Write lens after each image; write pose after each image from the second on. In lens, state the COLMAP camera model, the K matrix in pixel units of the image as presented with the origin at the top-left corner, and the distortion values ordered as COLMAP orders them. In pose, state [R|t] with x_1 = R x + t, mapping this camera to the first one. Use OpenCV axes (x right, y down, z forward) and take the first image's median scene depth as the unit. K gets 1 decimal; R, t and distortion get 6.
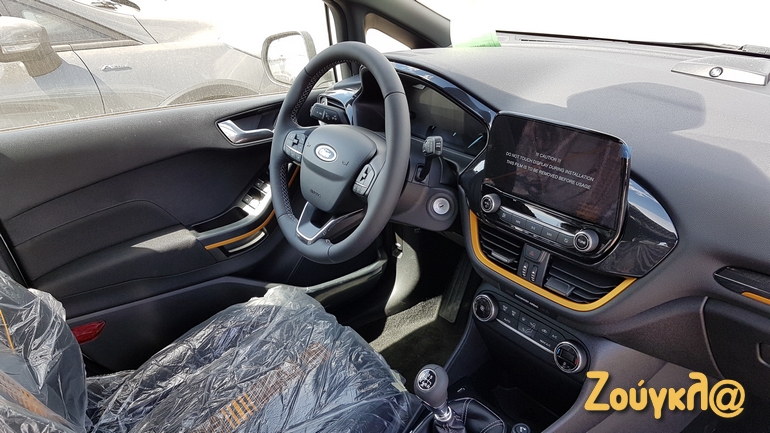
lens RADIAL K [[602.2, 0, 385.0], [0, 602.2, 216.5], [0, 0, 1]] dist [0.192845, -0.323402]
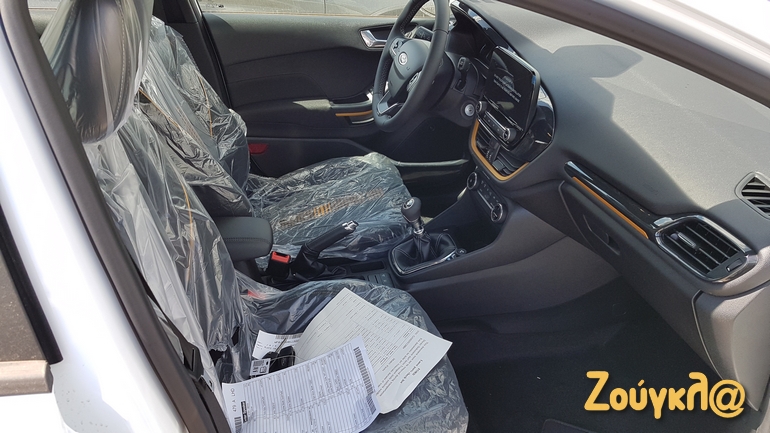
lens RADIAL K [[602.2, 0, 385.0], [0, 602.2, 216.5], [0, 0, 1]] dist [0.192845, -0.323402]
pose [[0.909063, 0.263827, -0.322489, 0.395155], [-0.232701, 0.963510, 0.132283, 0.072926], [0.345621, -0.045210, 0.937284, -0.402519]]
